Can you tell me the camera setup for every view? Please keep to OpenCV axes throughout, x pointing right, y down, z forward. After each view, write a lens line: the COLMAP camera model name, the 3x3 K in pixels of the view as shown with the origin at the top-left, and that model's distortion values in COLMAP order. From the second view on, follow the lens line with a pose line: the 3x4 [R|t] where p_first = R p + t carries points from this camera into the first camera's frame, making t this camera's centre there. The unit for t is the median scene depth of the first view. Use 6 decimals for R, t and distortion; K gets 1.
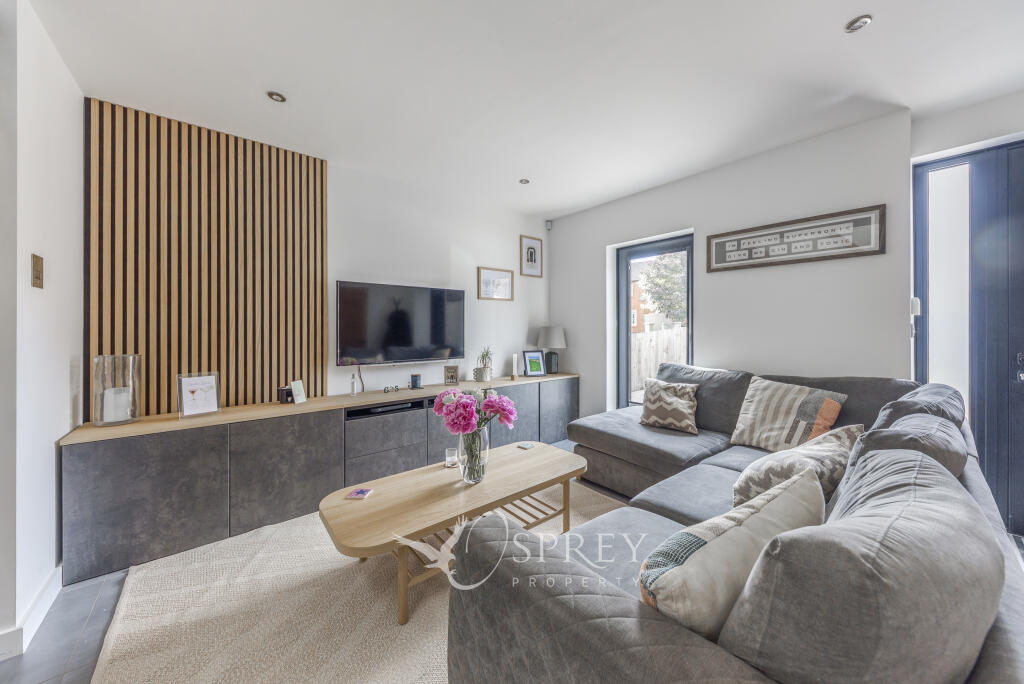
lens RADIAL K [[356.1, 0, 514.0], [0, 356.1, 330.2], [0, 0, 1]] dist [0.000186, -0.000203]
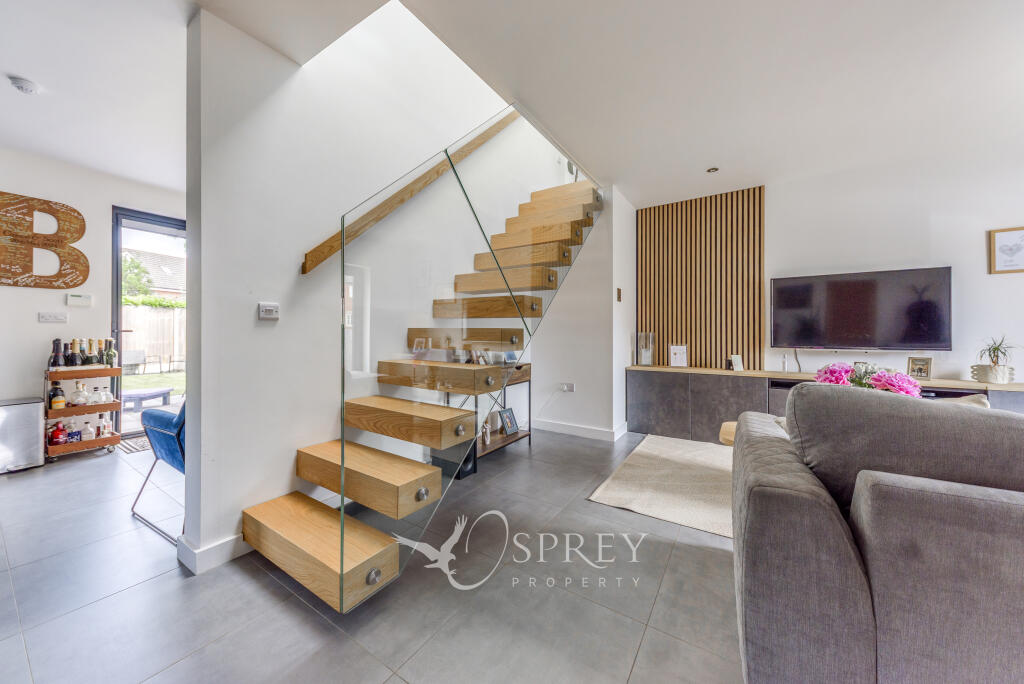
lens RADIAL K [[356.1, 0, 514.0], [0, 356.1, 330.2], [0, 0, 1]] dist [0.000186, -0.000203]
pose [[0.296081, -0.006133, -0.955143, 0.533144], [-0.005770, 0.999950, -0.008210, 0.070899], [0.955145, 0.007942, 0.296031, -0.285541]]
